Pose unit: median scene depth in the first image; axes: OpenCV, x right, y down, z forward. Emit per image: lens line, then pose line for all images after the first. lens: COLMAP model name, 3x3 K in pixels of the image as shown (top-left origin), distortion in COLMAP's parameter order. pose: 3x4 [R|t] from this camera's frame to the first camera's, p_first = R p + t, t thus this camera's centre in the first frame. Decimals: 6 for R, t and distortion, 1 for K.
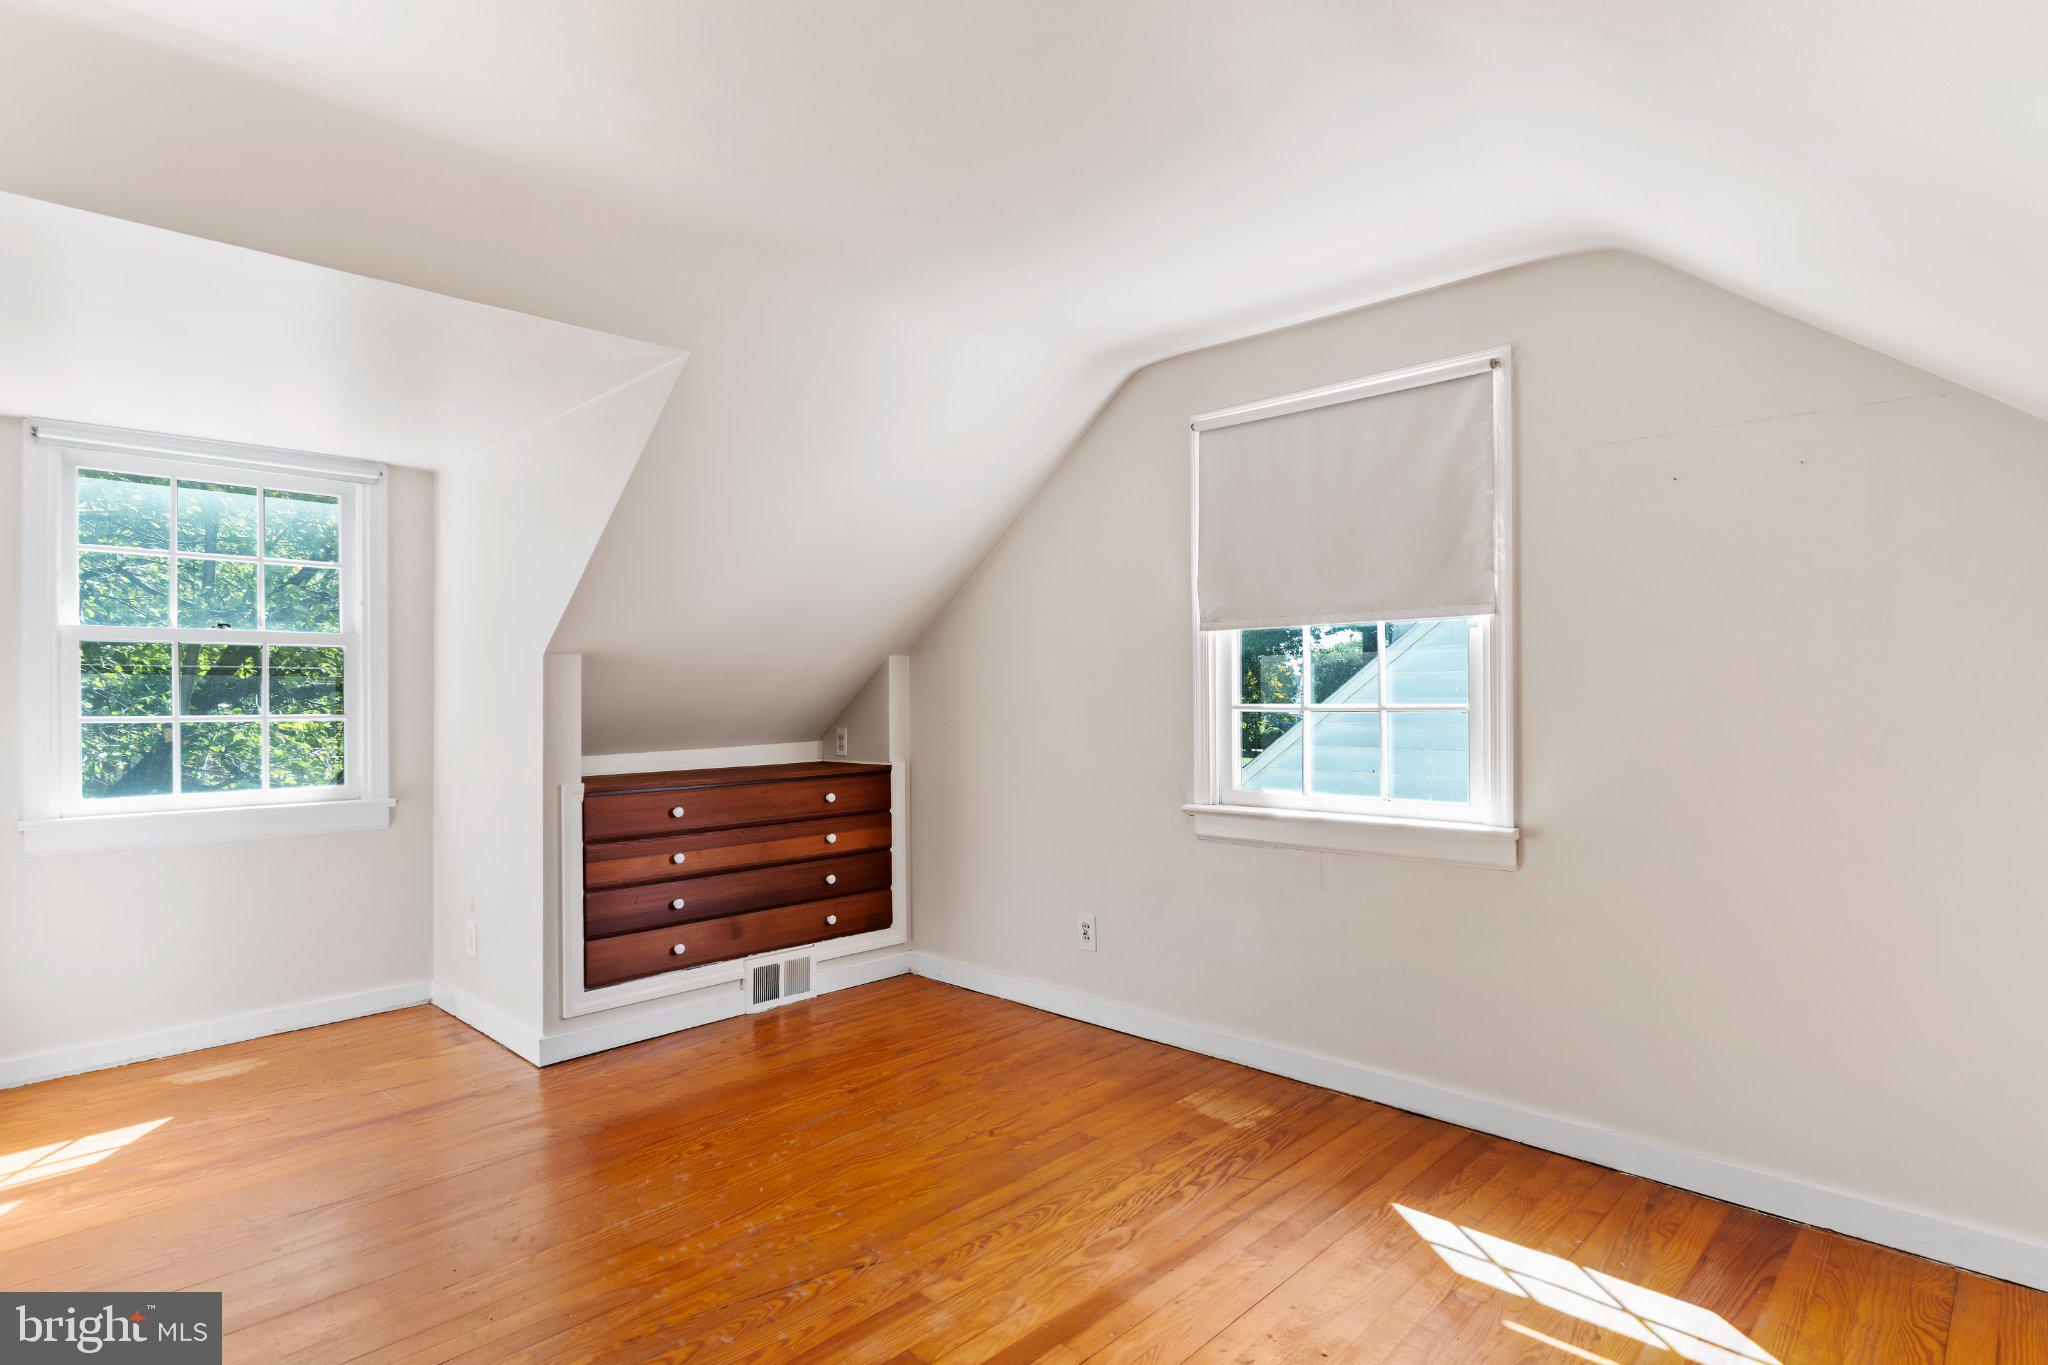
lens RADIAL K [[1061.8, 0, 986.5], [0, 1061.8, 691.3], [0, 0, 1]] dist [-0.002169, -0.000081]
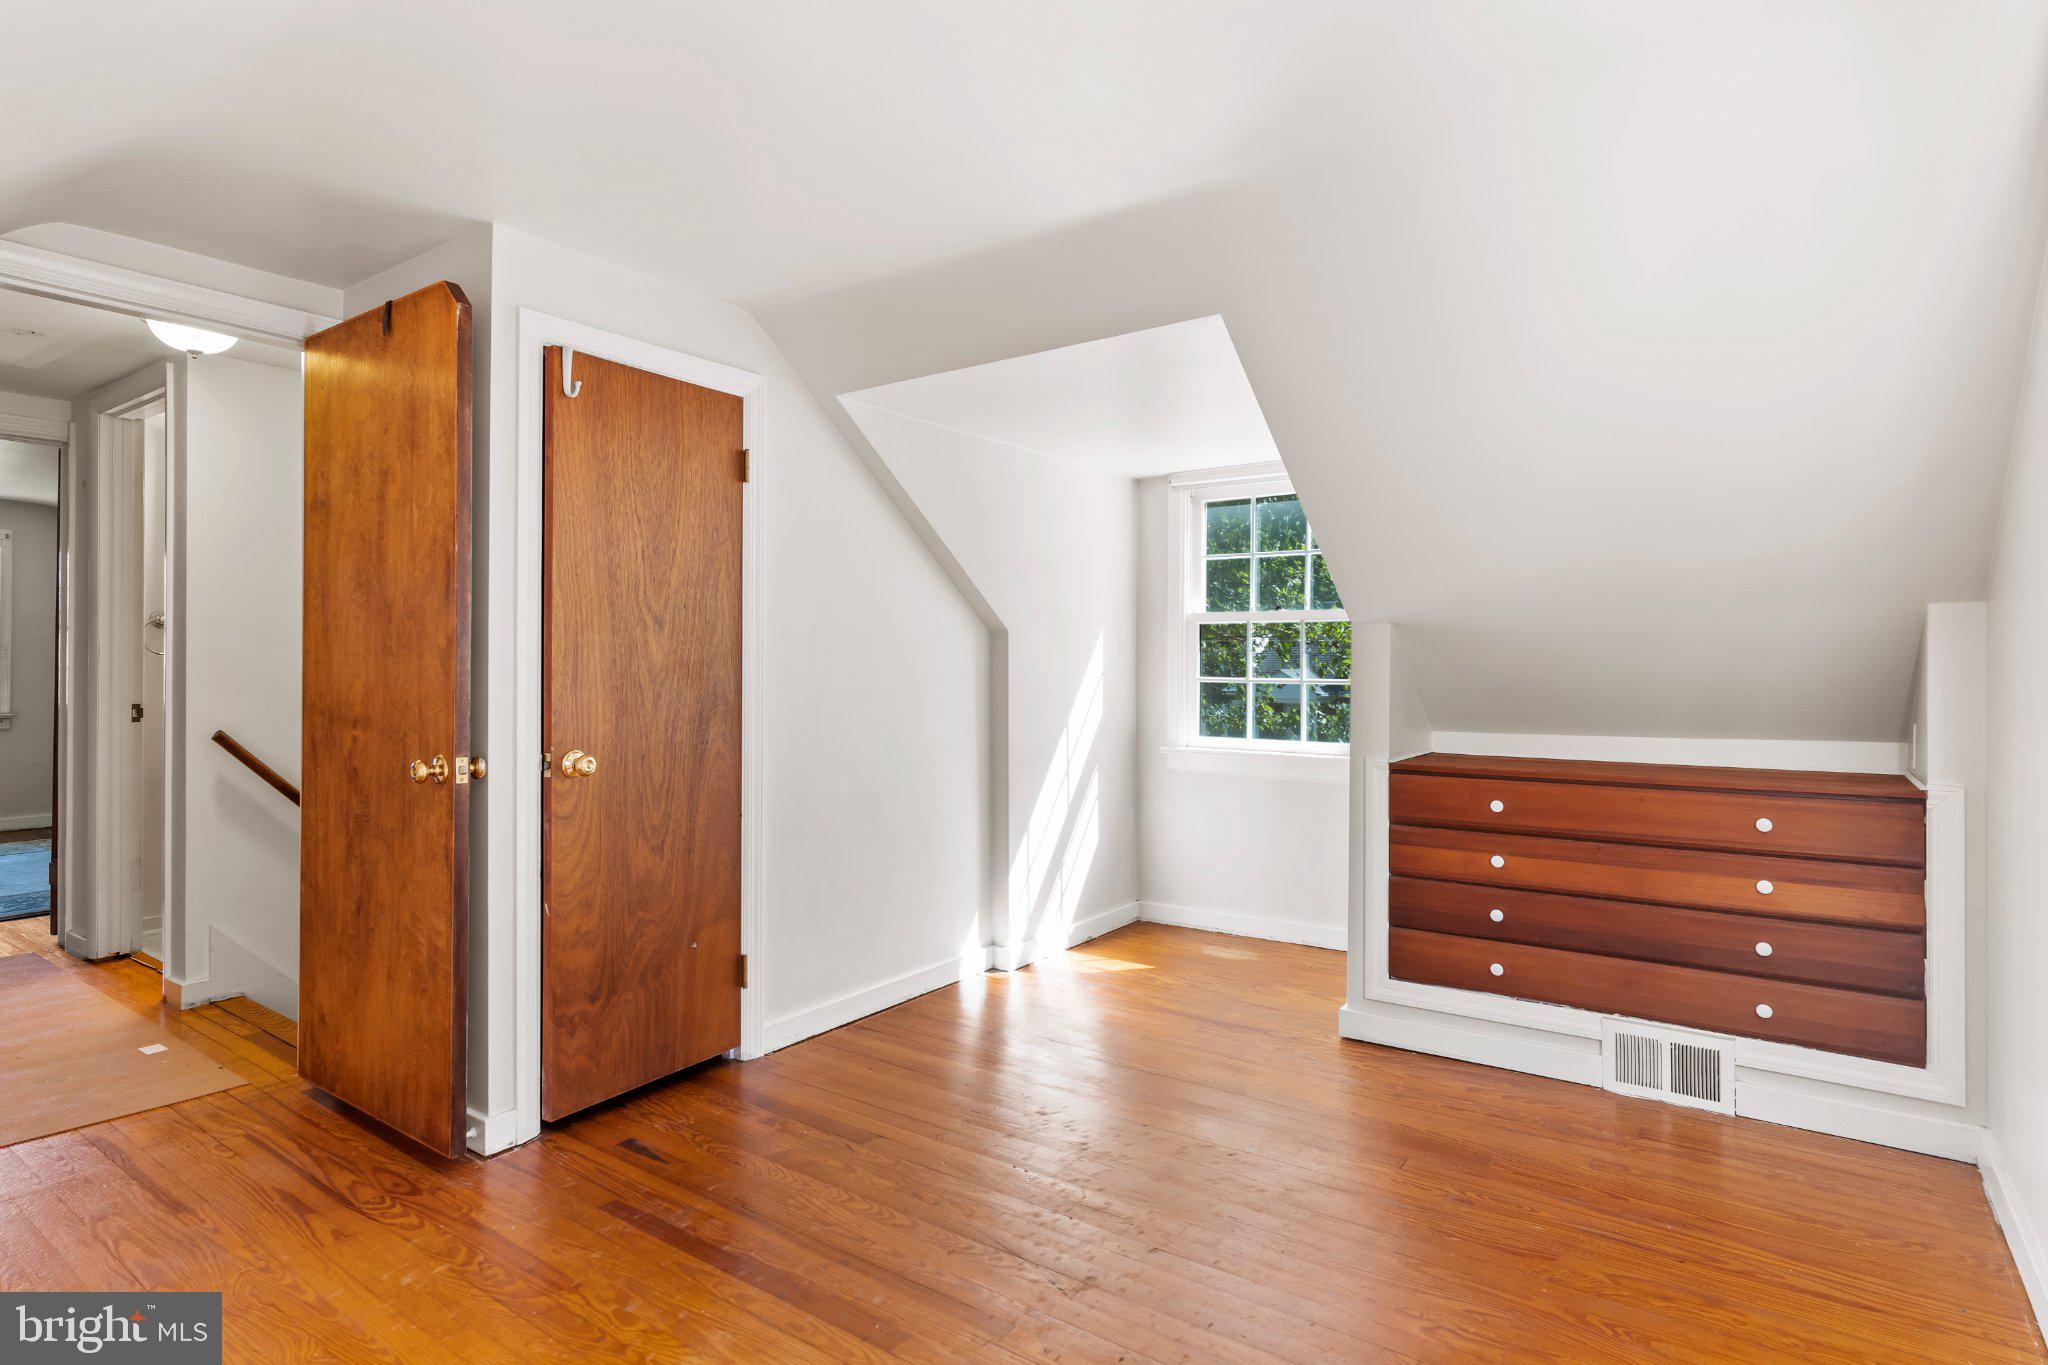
lens RADIAL K [[1080.0, 0, 1025.5], [0, 1080.0, 637.3], [0, 0, 1]] dist [-0.002268, -0.000605]
pose [[0.167360, -0.014253, -0.985793, 0.501628], [-0.000014, 0.999895, -0.014460, -0.007952], [0.985896, 0.002434, 0.167342, 0.495978]]
